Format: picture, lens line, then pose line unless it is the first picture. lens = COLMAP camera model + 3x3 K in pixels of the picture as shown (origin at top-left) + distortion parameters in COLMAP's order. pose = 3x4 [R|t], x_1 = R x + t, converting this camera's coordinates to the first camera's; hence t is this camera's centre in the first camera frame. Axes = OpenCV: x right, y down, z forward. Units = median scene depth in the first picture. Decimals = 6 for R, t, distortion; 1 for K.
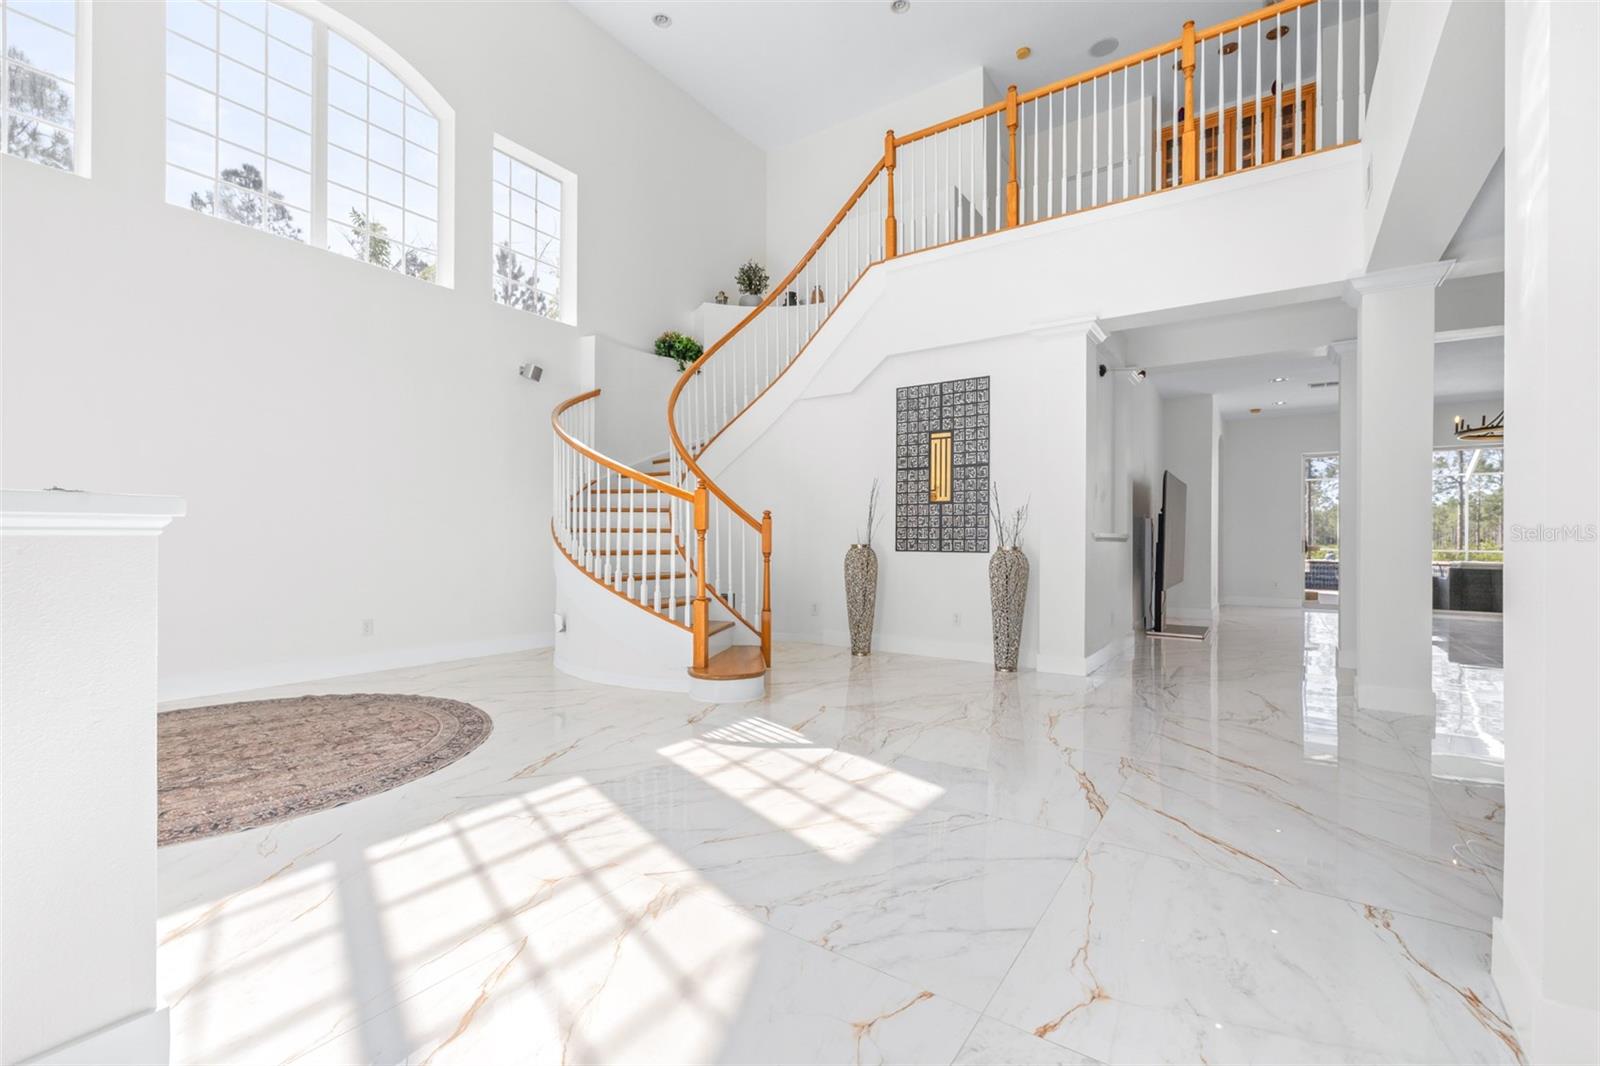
lens RADIAL K [[680.2, 0, 799.6], [0, 680.2, 537.4], [0, 0, 1]] dist [0.002726, 0.000380]
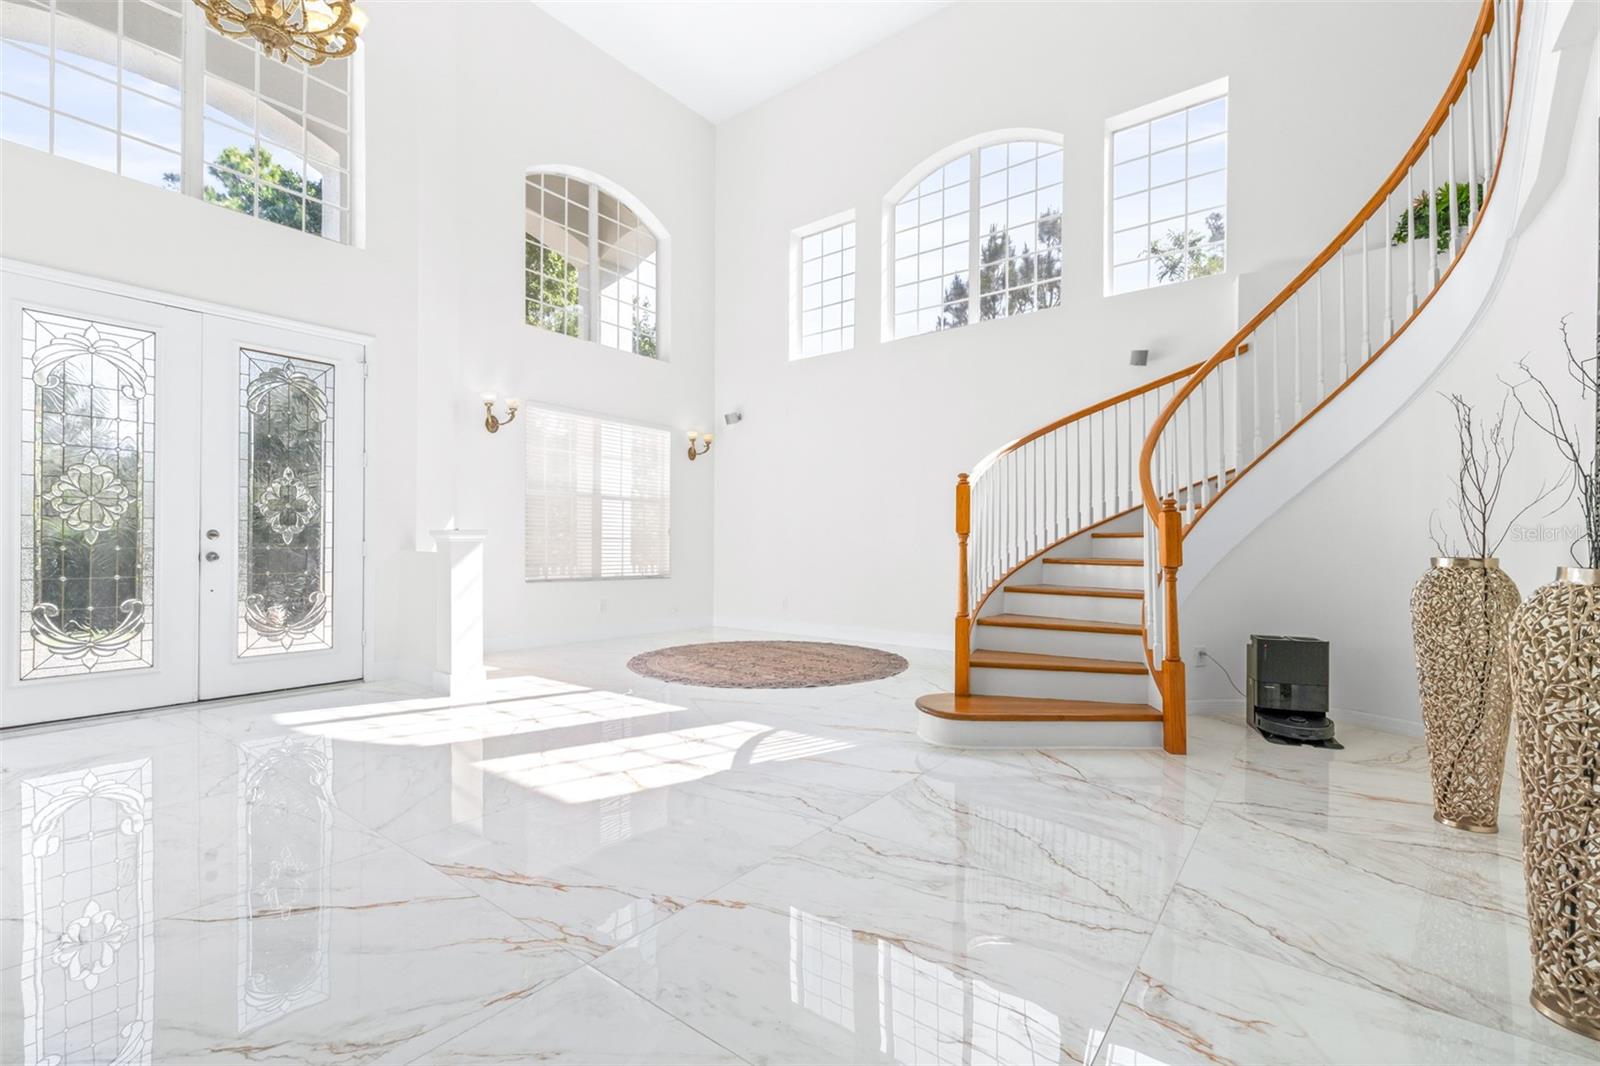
lens RADIAL K [[680.2, 0, 791.5], [0, 680.2, 536.6], [0, 0, 1]] dist [0.002726, 0.000380]
pose [[-0.040557, -0.013106, -0.999091, 0.915711], [-0.001098, 0.999914, -0.013072, 0.005743], [0.999177, 0.000567, -0.040568, 1.059484]]
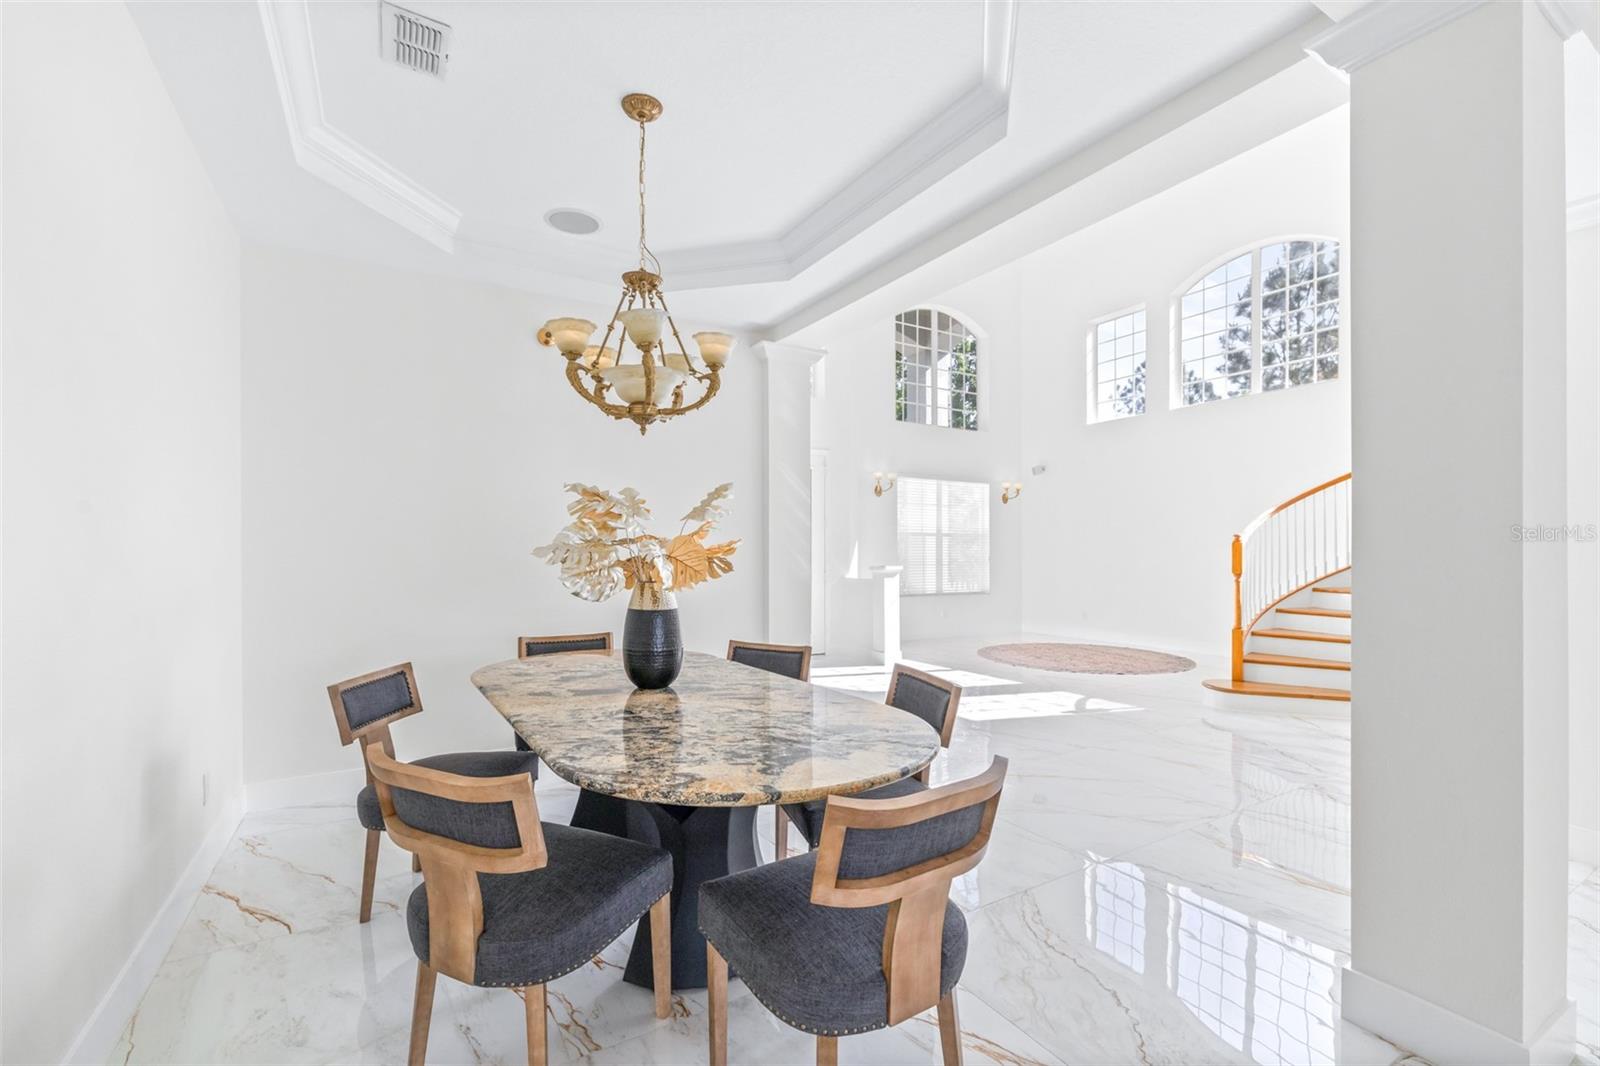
lens RADIAL K [[680.2, 0, 794.3], [0, 680.2, 548.9], [0, 0, 1]] dist [0.002726, 0.000380]
pose [[-0.390465, -0.004456, -0.920607, 1.834468], [0.002865, 0.999978, -0.006055, -0.074496], [0.920613, -0.005002, -0.390444, 0.934812]]
